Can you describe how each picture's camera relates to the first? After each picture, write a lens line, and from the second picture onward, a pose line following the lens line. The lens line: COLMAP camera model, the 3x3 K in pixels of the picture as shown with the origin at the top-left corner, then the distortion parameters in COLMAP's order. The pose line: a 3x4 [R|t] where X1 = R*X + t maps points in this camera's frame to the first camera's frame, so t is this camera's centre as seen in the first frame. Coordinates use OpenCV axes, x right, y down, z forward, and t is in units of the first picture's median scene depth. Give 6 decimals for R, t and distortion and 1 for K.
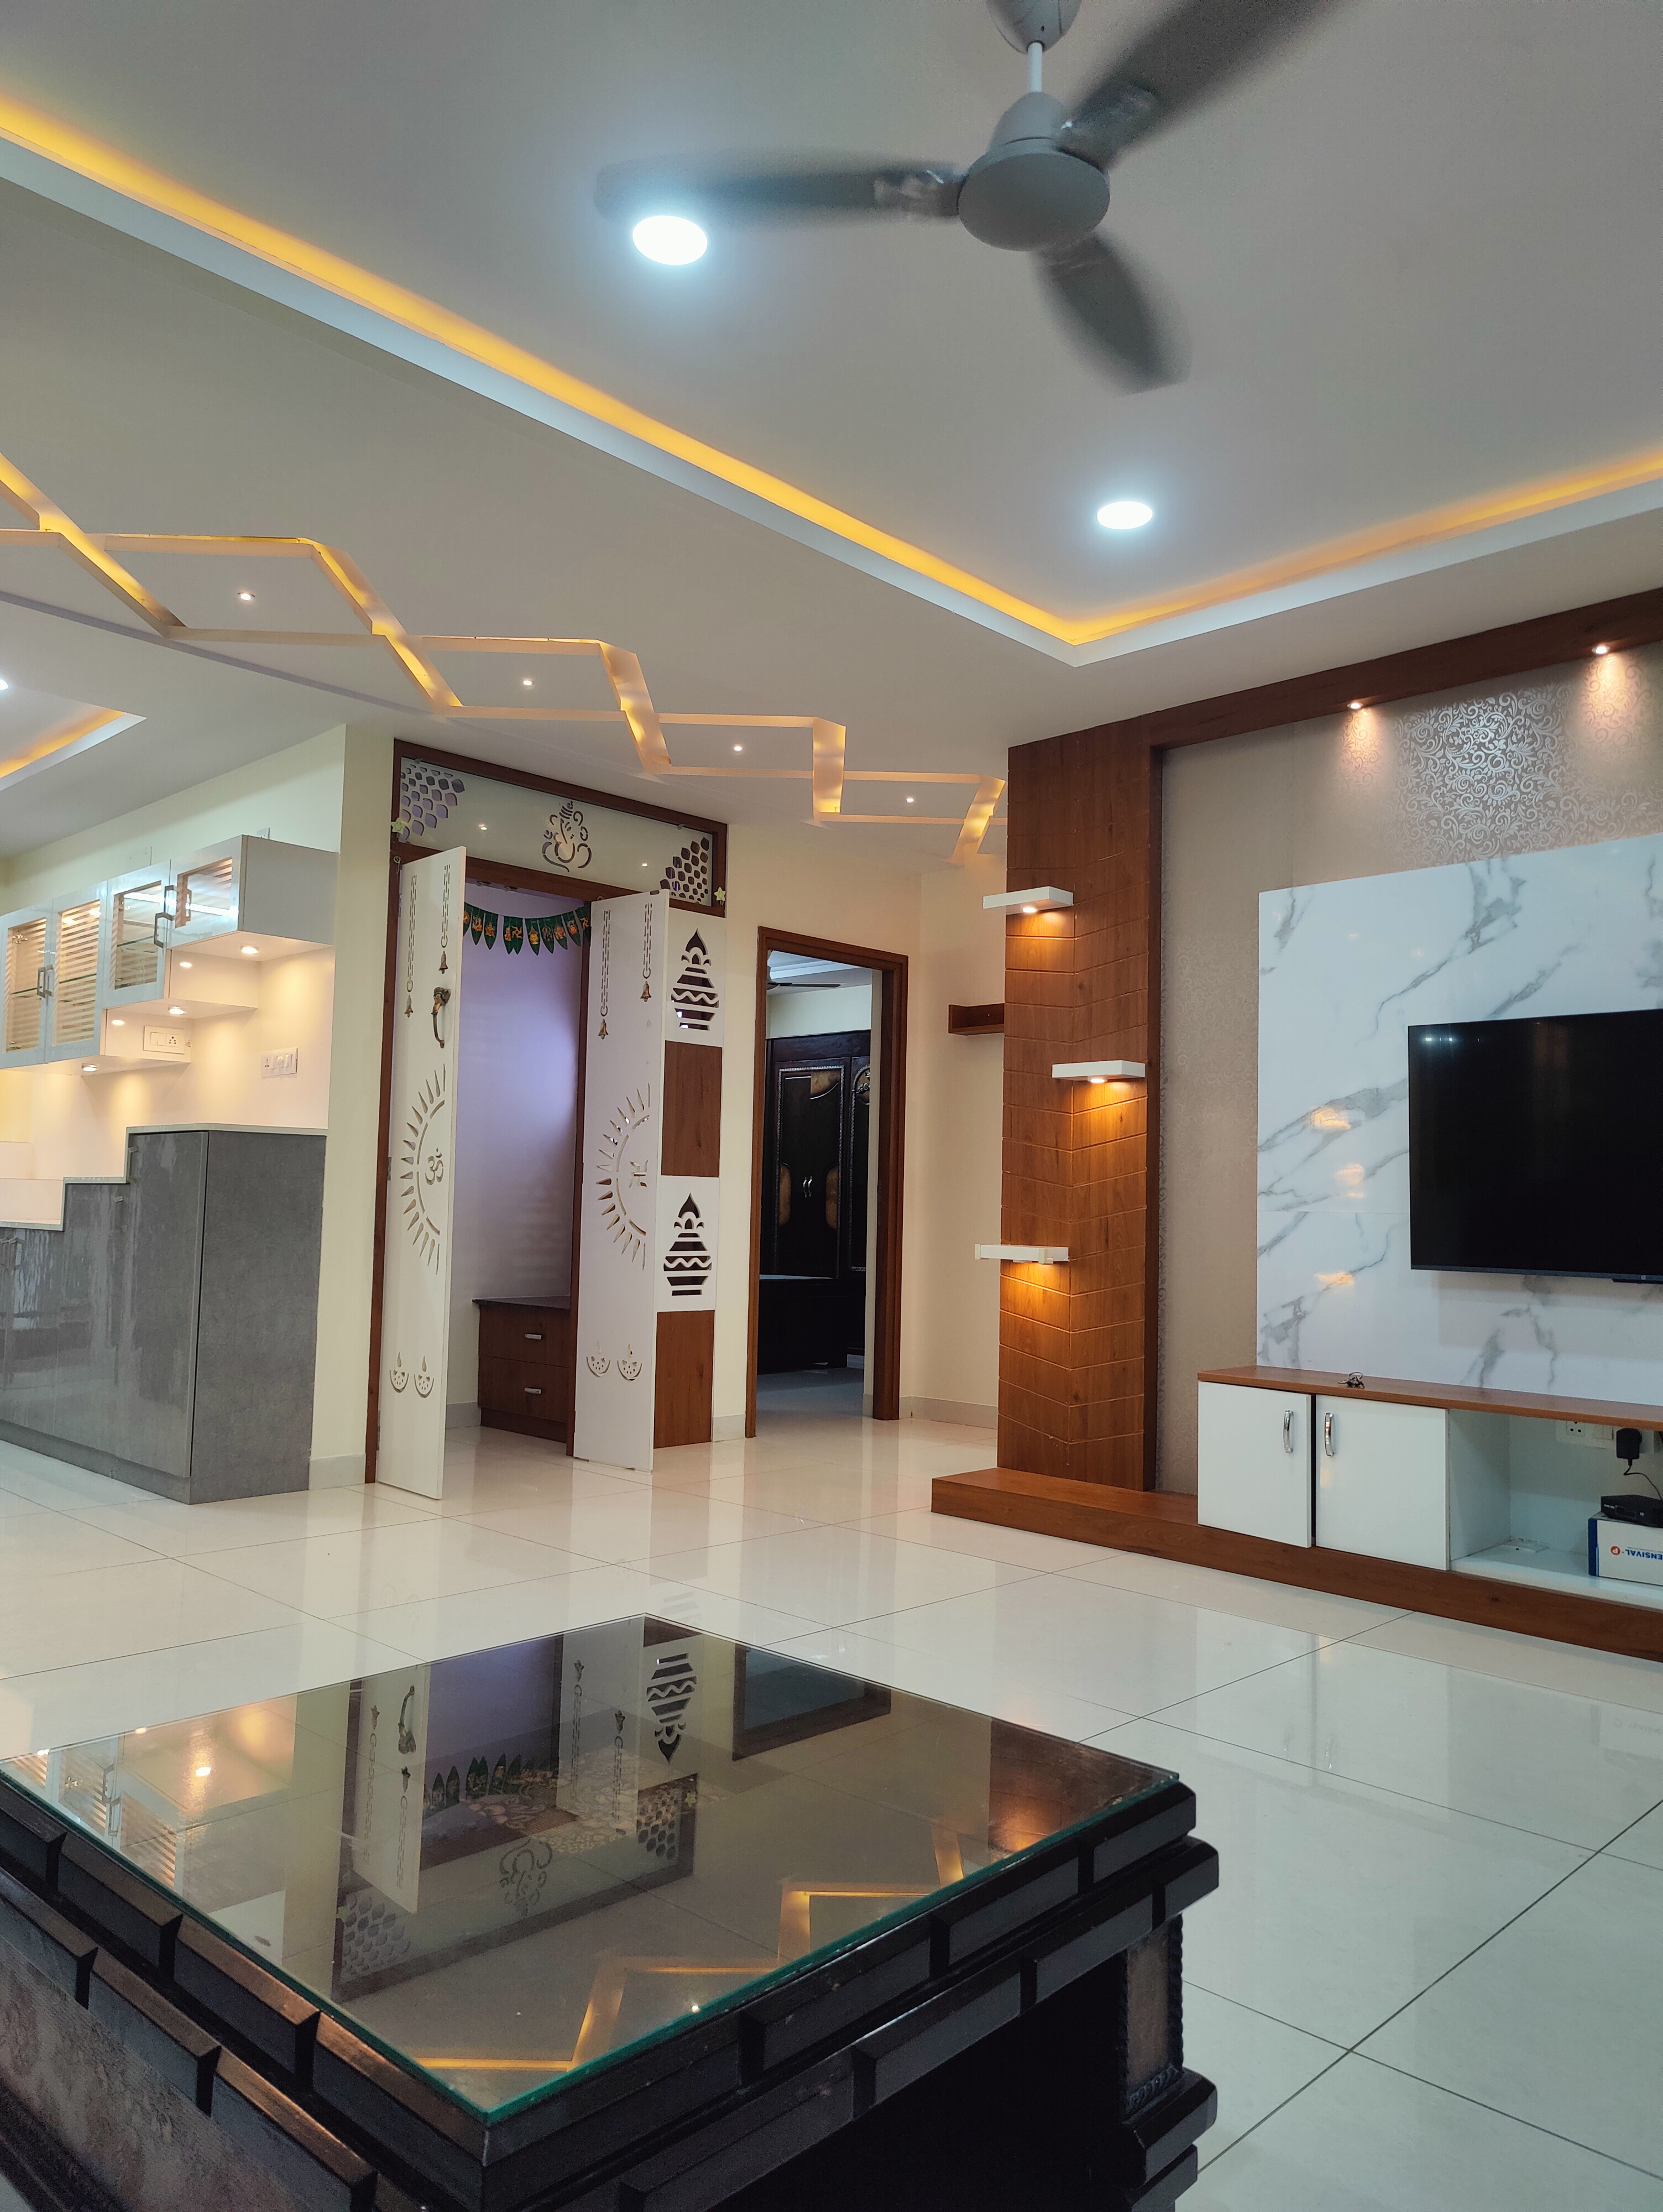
lens RADIAL K [[1553.7, 0, 831.5], [0, 1553.7, 1106.0], [0, 0, 1]] dist [0.082145, 0.000893]
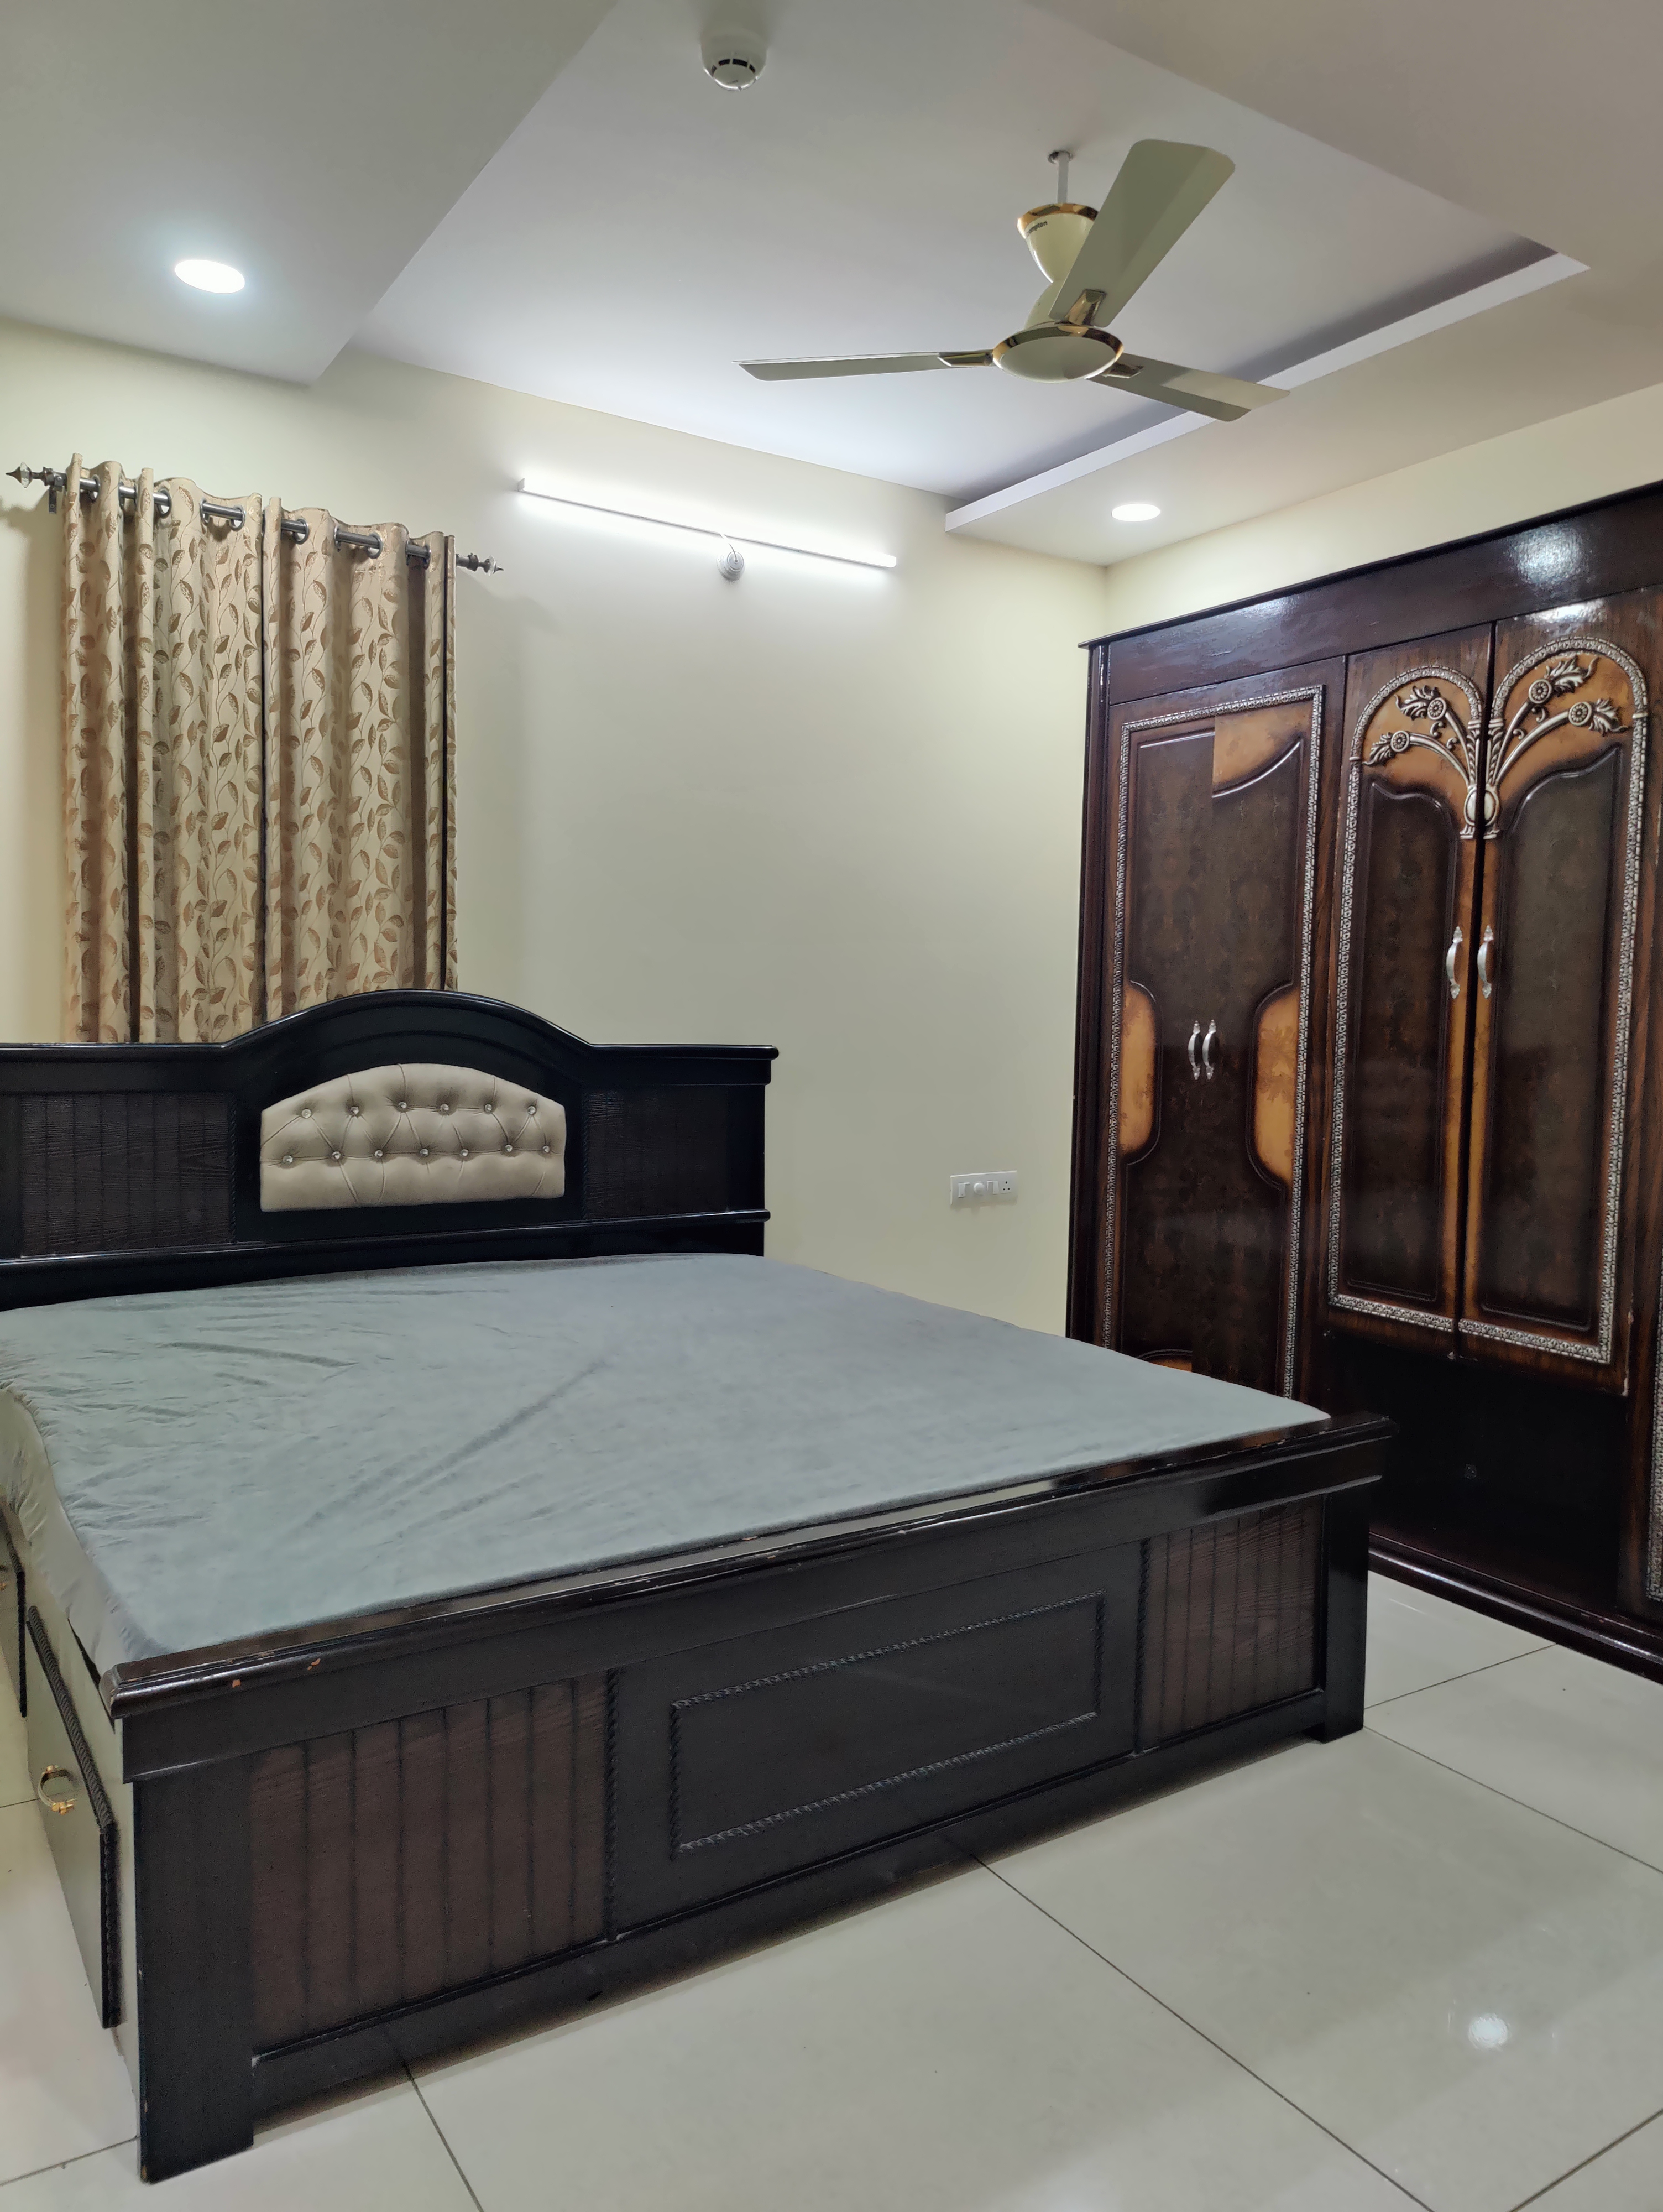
lens RADIAL K [[1553.7, 0, 831.5], [0, 1553.7, 1106.0], [0, 0, 1]] dist [0.082145, 0.000893]
pose [[0.974120, 0.009074, -0.225848, -0.017022], [0.018864, 0.992444, 0.121238, 0.019908], [0.225241, -0.122361, 0.966589, 0.632451]]
